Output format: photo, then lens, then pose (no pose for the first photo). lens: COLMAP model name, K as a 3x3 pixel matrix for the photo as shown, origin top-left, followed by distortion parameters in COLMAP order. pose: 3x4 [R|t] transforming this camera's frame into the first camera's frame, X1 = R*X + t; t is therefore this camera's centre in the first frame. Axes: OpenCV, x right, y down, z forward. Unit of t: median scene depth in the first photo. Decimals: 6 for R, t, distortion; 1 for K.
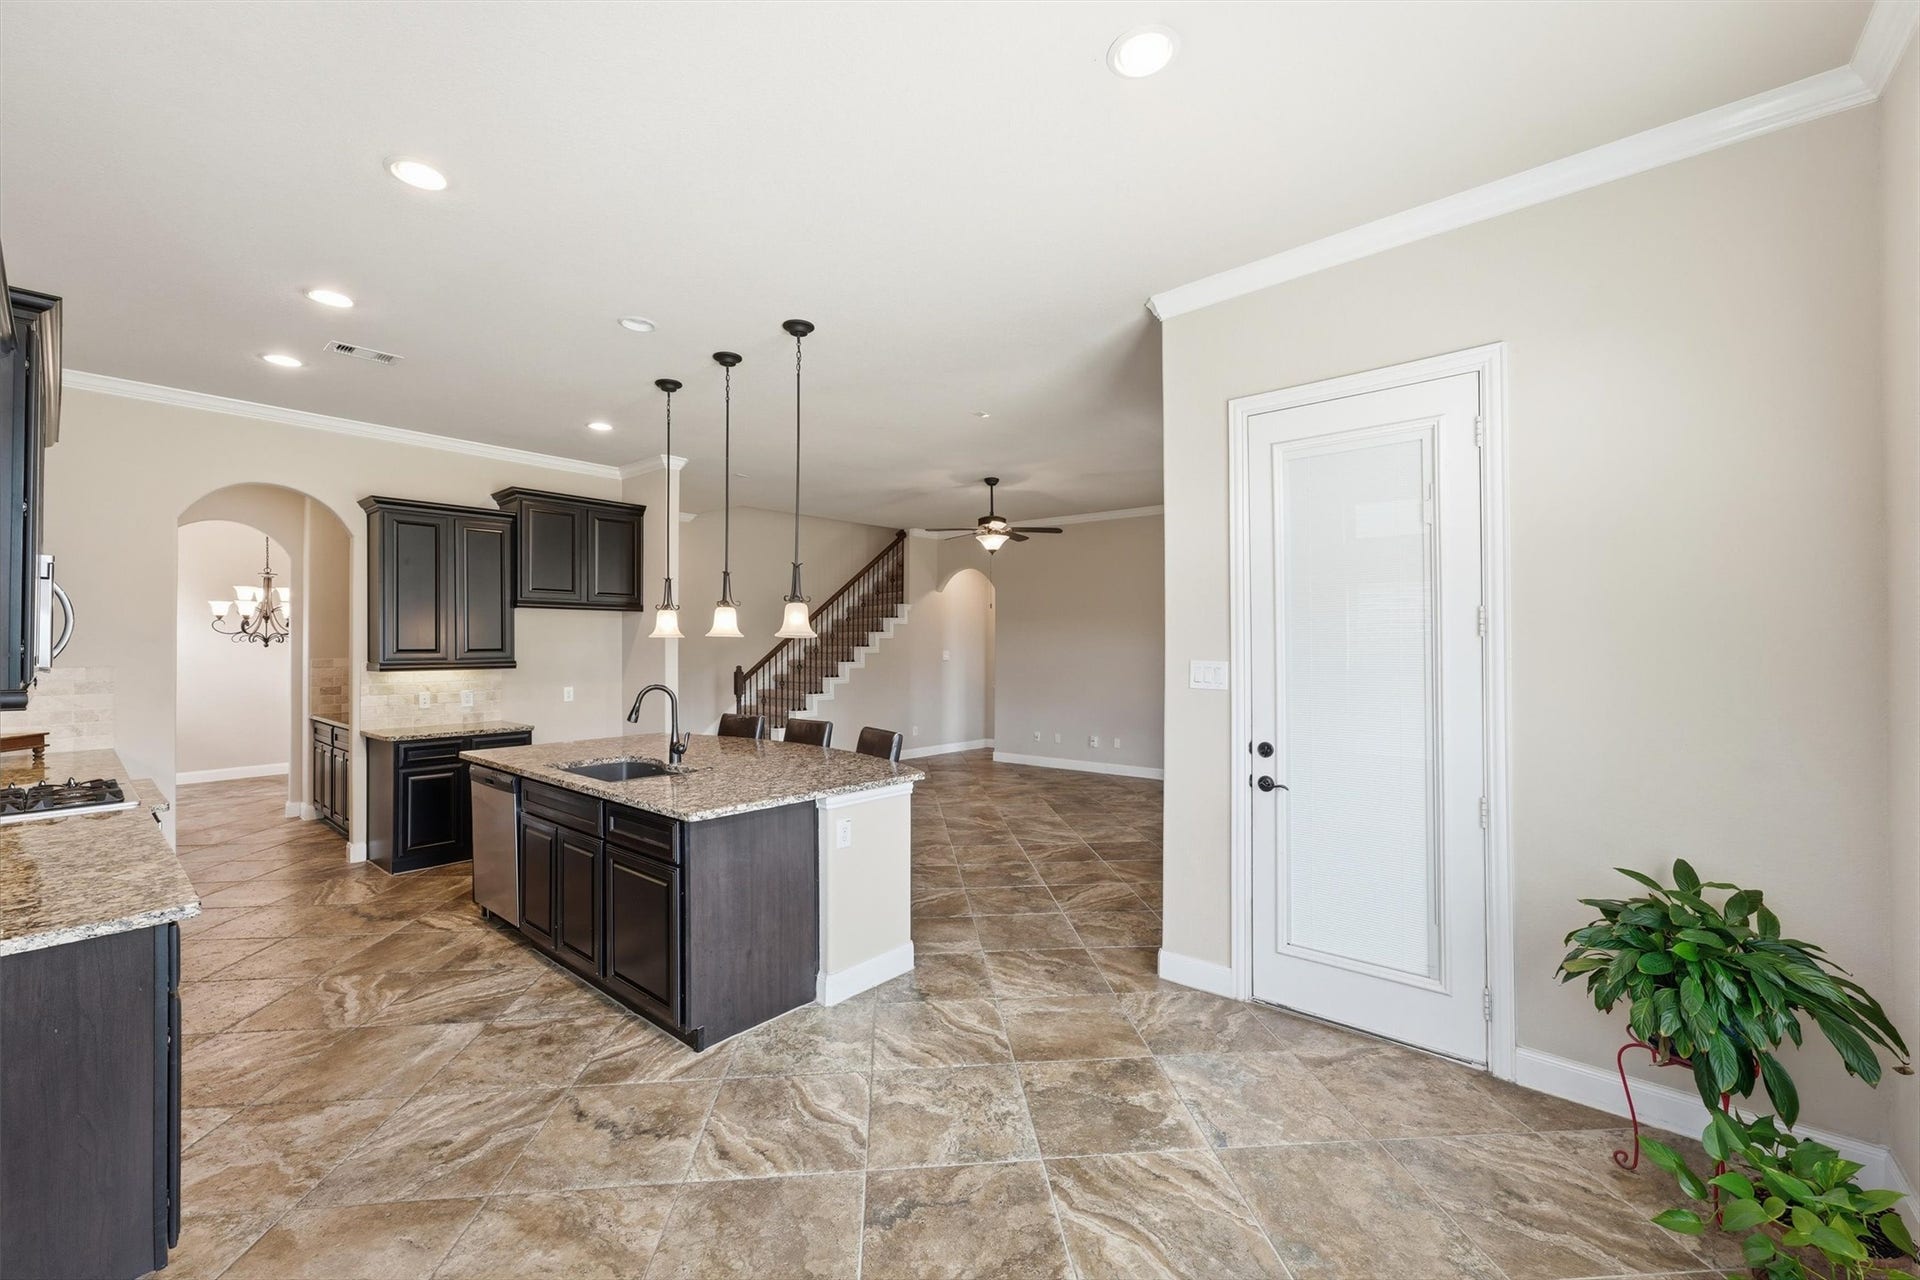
lens RADIAL K [[769.9, 0, 953.8], [0, 769.9, 641.3], [0, 0, 1]] dist [0.007948, -0.000084]
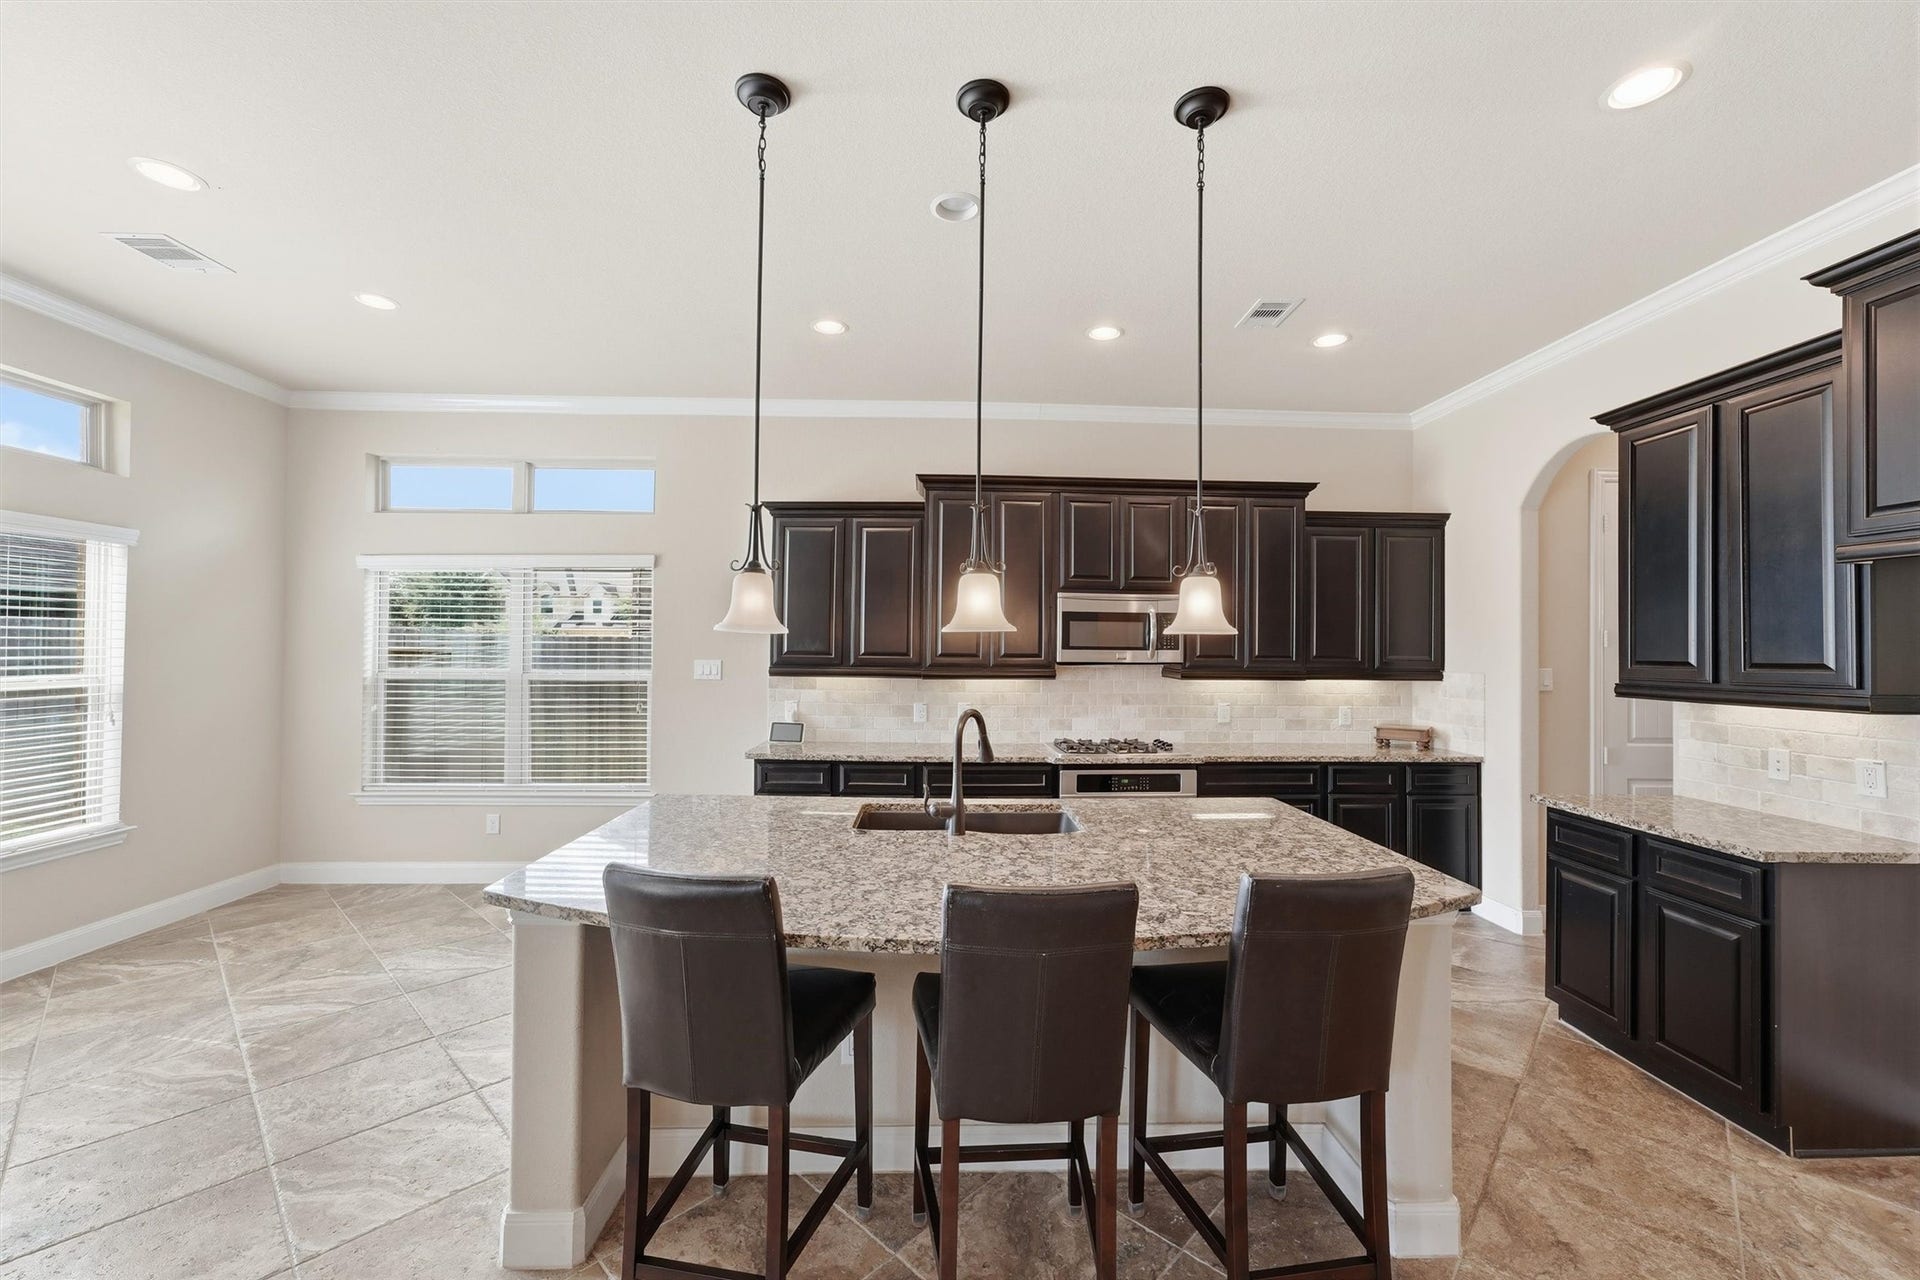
lens RADIAL K [[769.9, 0, 948.2], [0, 769.9, 635.3], [0, 0, 1]] dist [0.007948, -0.000084]
pose [[-0.746001, -0.020411, -0.665632, 0.091682], [-0.005619, 0.999688, -0.024358, 0.015800], [0.665921, -0.014431, -0.745883, 1.851620]]
